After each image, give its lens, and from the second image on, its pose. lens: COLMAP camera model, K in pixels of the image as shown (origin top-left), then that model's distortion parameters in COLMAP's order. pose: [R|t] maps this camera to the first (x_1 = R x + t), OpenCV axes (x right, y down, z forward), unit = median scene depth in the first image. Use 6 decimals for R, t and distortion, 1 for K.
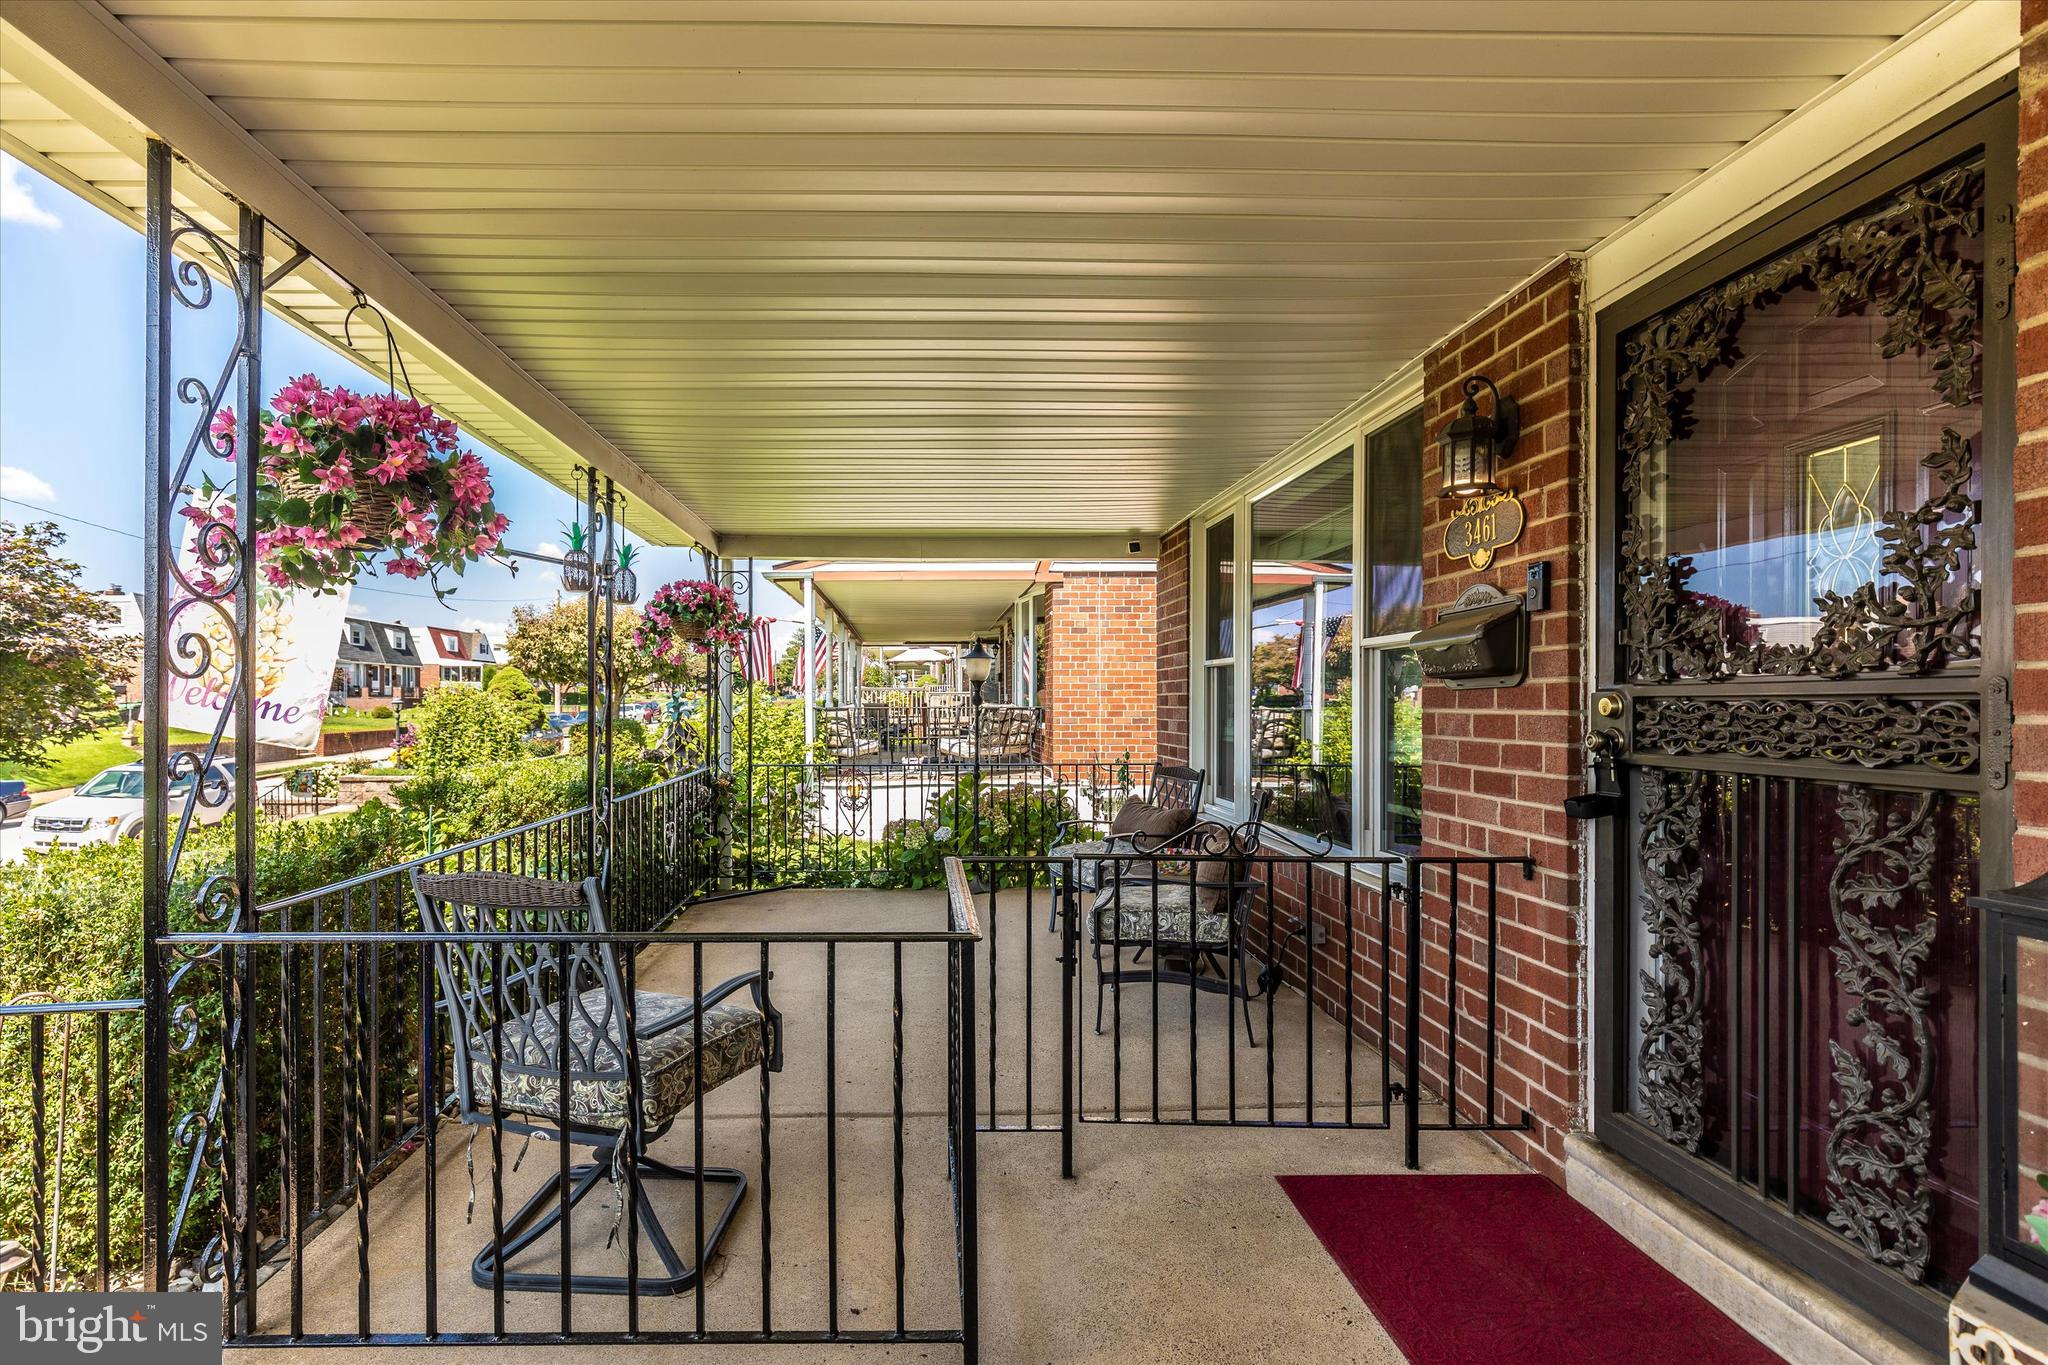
lens RADIAL K [[960.8, 0, 938.8], [0, 960.8, 706.0], [0, 0, 1]] dist [0.019622, -0.001173]
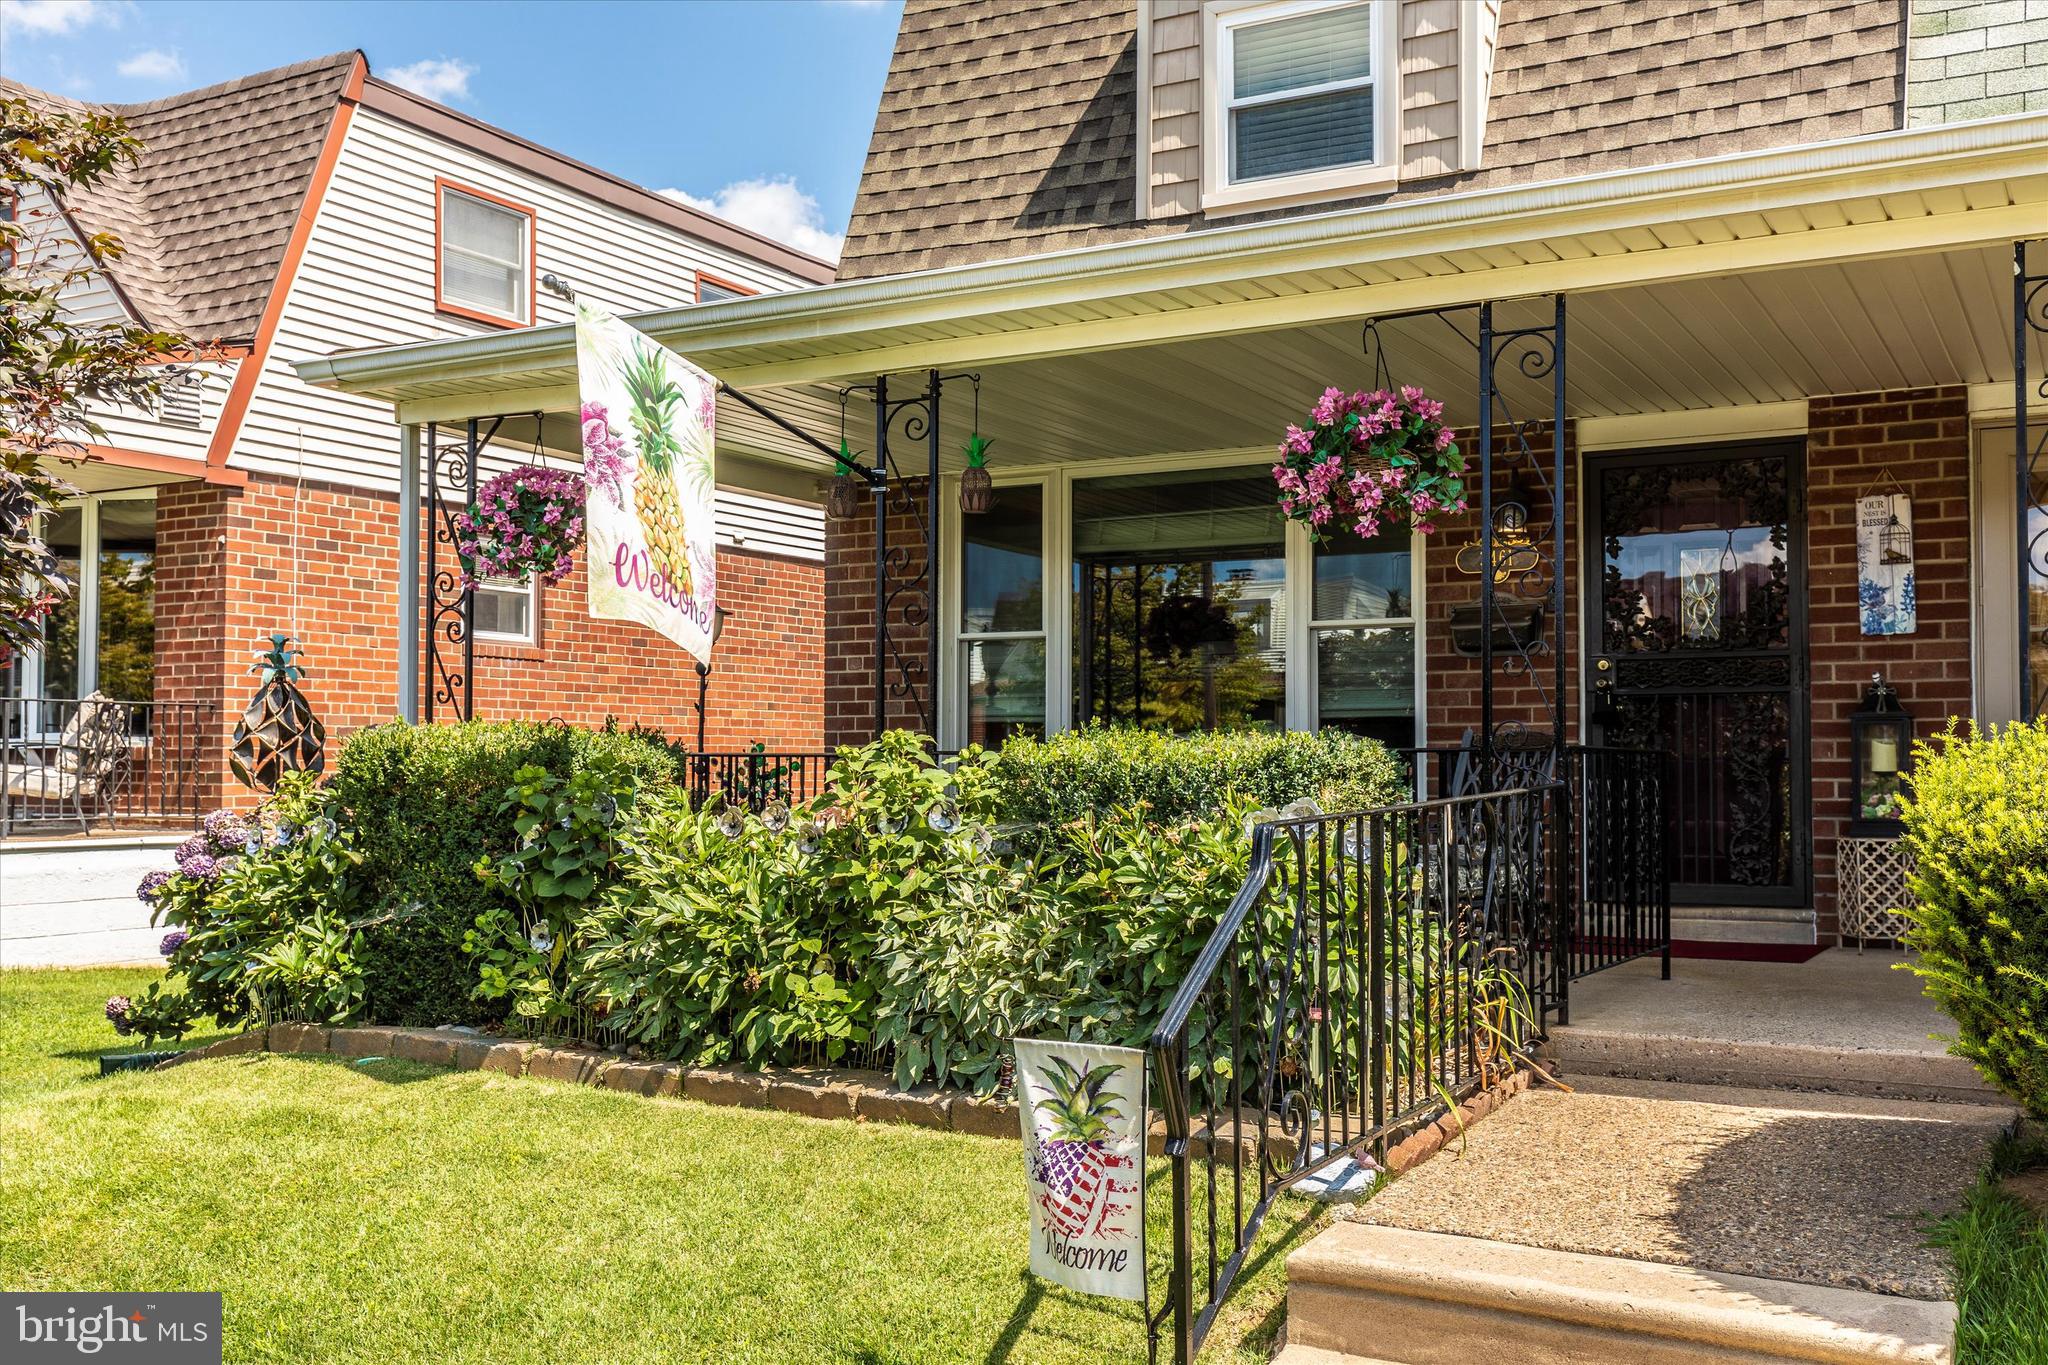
lens RADIAL K [[1962.3, 0, 1012.2], [0, 1962.3, 684.5], [0, 0, 1]] dist [0.046423, 0.000000]
pose [[0.513315, 0.037306, 0.857389, -2.791385], [0.001654, 0.999010, -0.044459, 0.181245], [-0.858199, 0.024240, 0.512745, 0.022891]]
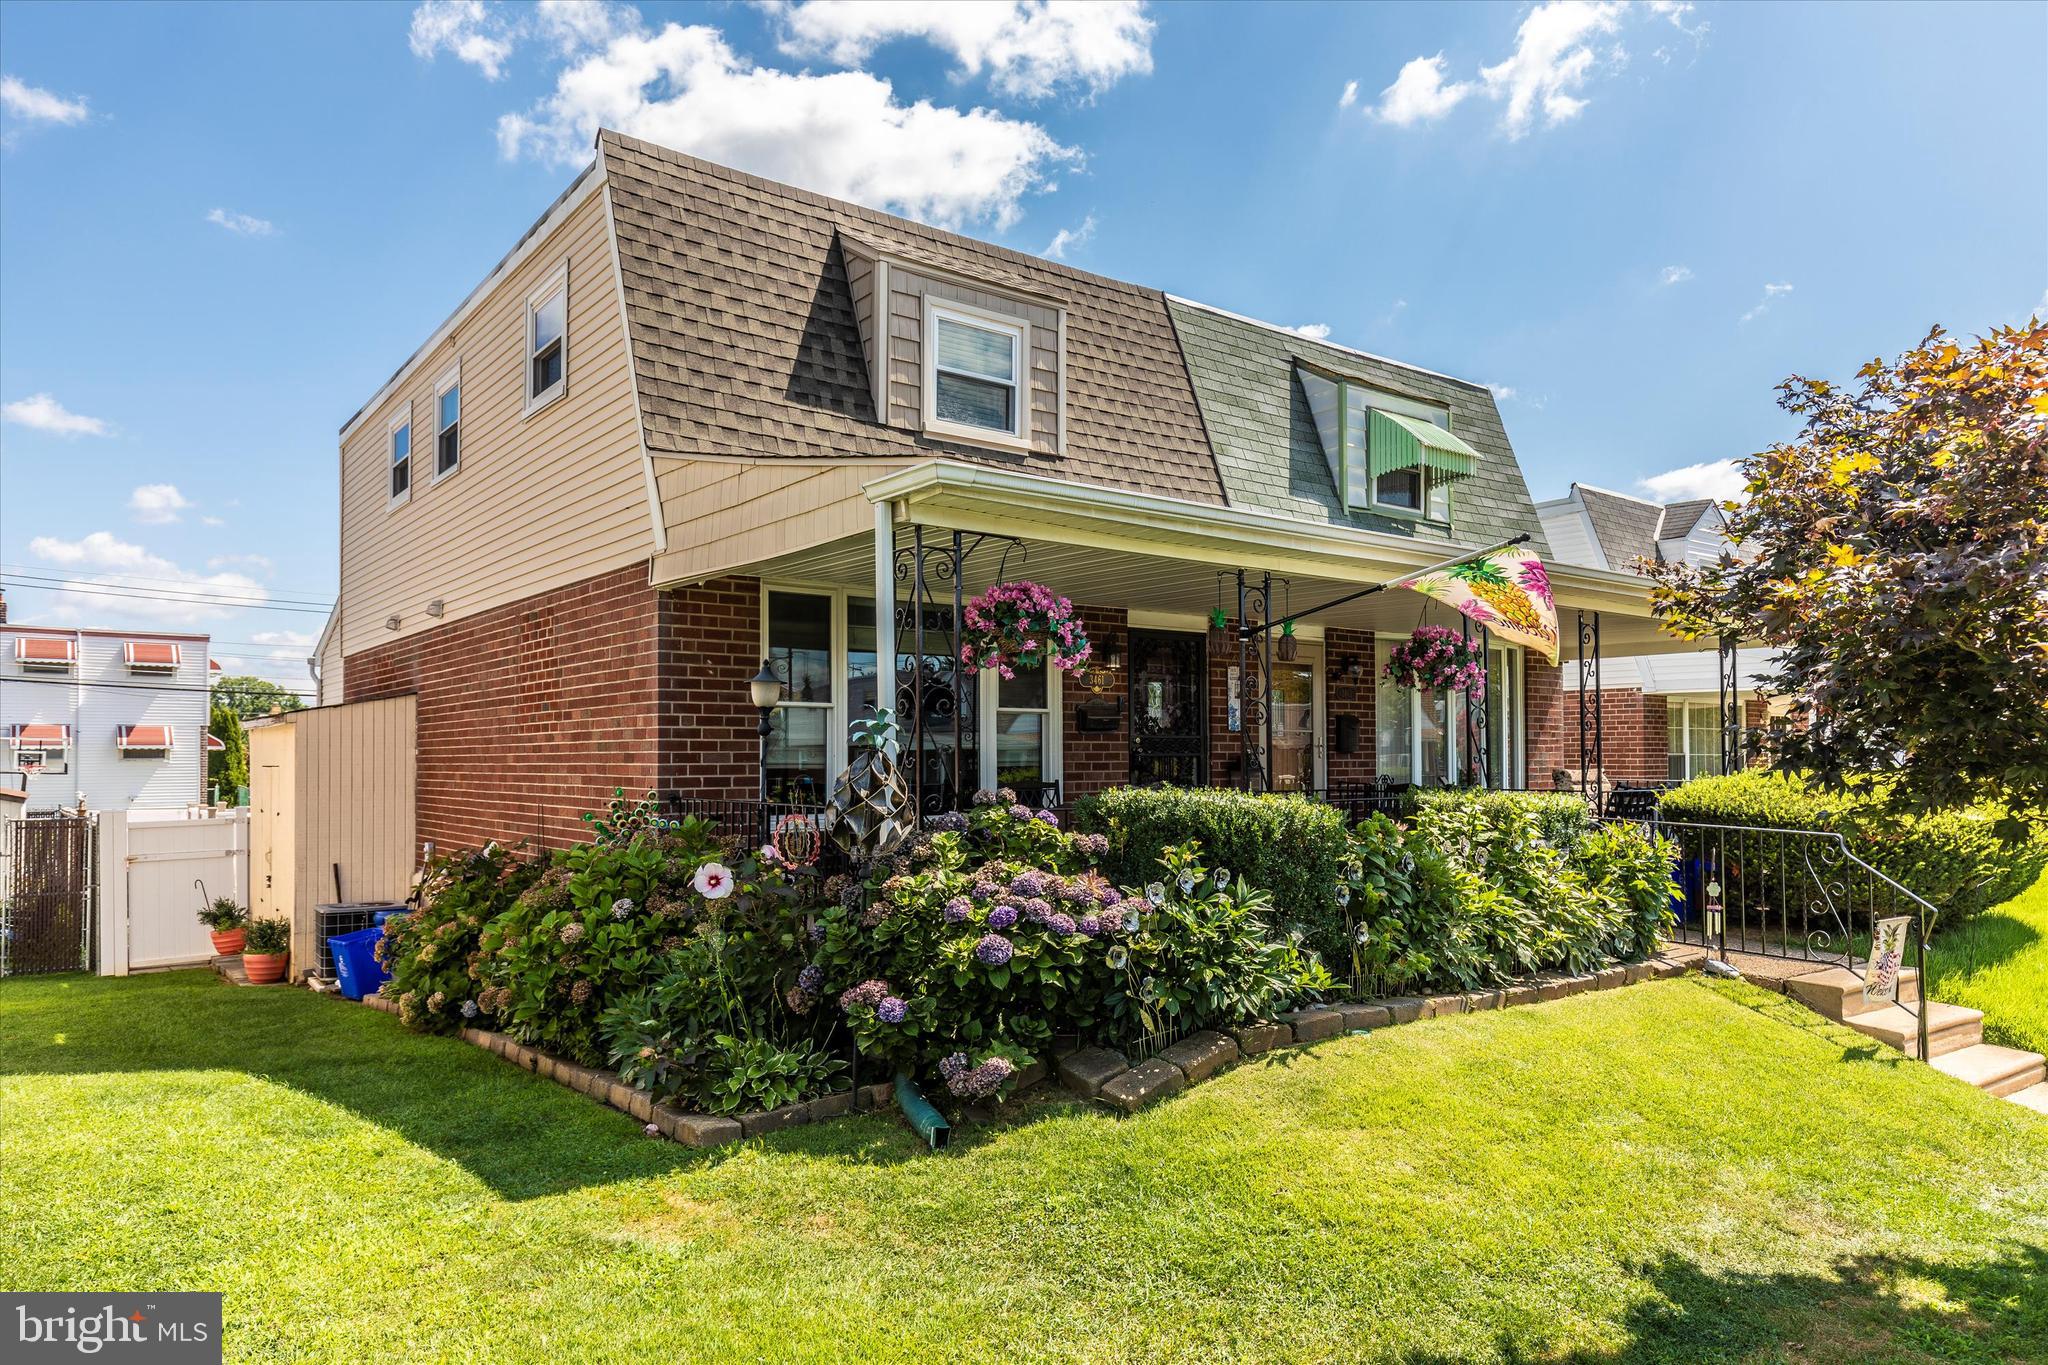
lens RADIAL K [[1318.1, 0, 1016.0], [0, 1318.1, 727.5], [0, 0, 1]] dist [0.029473, 0.002631]
pose [[-0.582605, 0.019040, 0.812532, -2.655072], [0.004737, 0.999788, -0.020031, 0.042381], [-0.812742, -0.007821, -0.582572, 3.699886]]
